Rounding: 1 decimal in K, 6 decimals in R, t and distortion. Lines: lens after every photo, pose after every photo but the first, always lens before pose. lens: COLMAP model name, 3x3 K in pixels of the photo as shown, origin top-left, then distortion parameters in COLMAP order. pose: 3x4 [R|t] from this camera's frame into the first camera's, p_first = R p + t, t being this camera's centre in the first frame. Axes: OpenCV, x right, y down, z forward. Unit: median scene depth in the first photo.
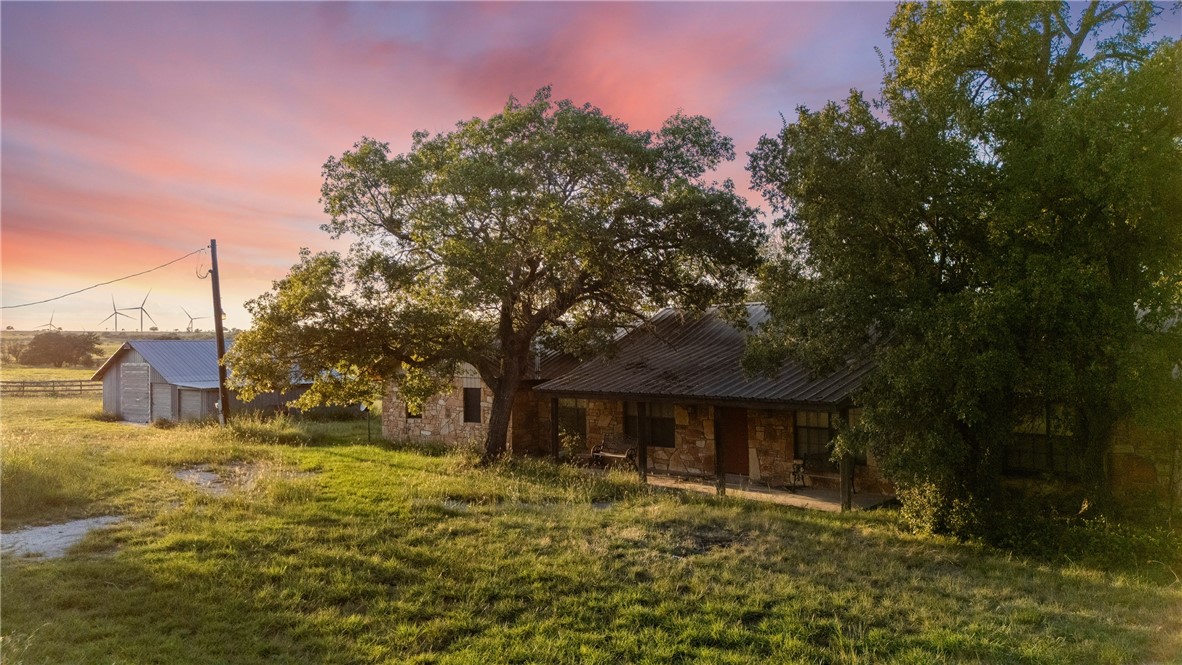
lens RADIAL K [[850.2, 0, 590.6], [0, 850.2, 336.6], [0, 0, 1]] dist [0.006748, 0.000790]
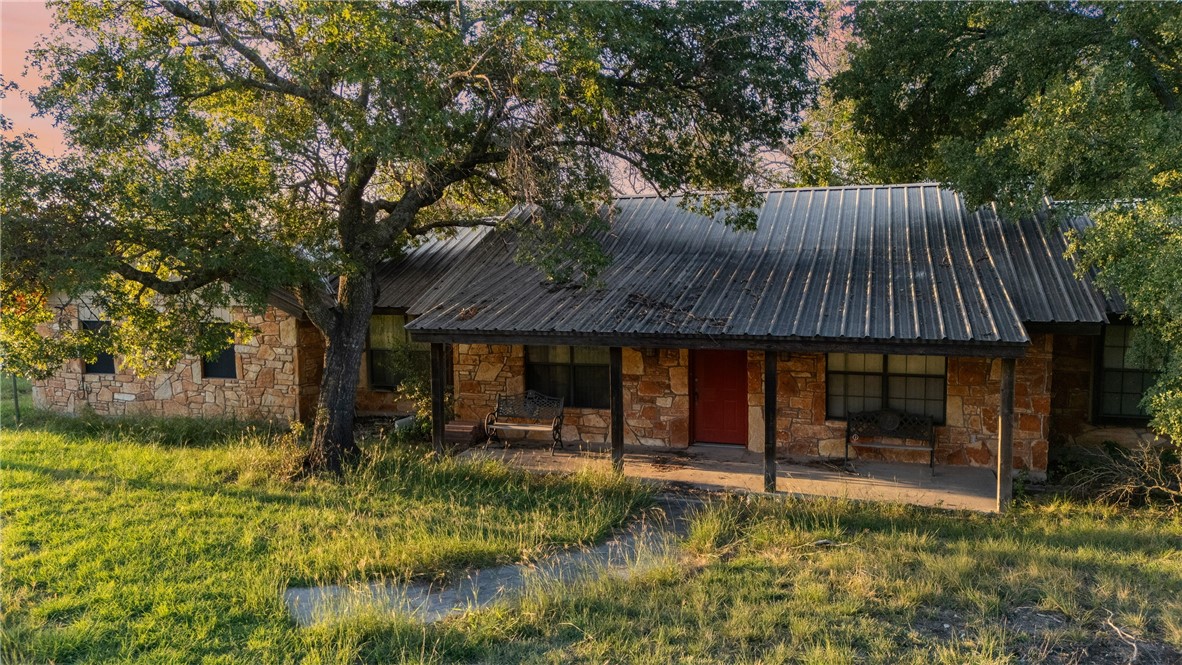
lens RADIAL K [[850.2, 0, 591.6], [0, 850.2, 328.7], [0, 0, 1]] dist [0.006748, 0.000790]
pose [[0.911433, -0.034490, 0.410000, -0.192396], [-0.003154, 0.995865, 0.090787, 0.008723], [-0.411436, -0.084040, 0.907556, 0.424143]]
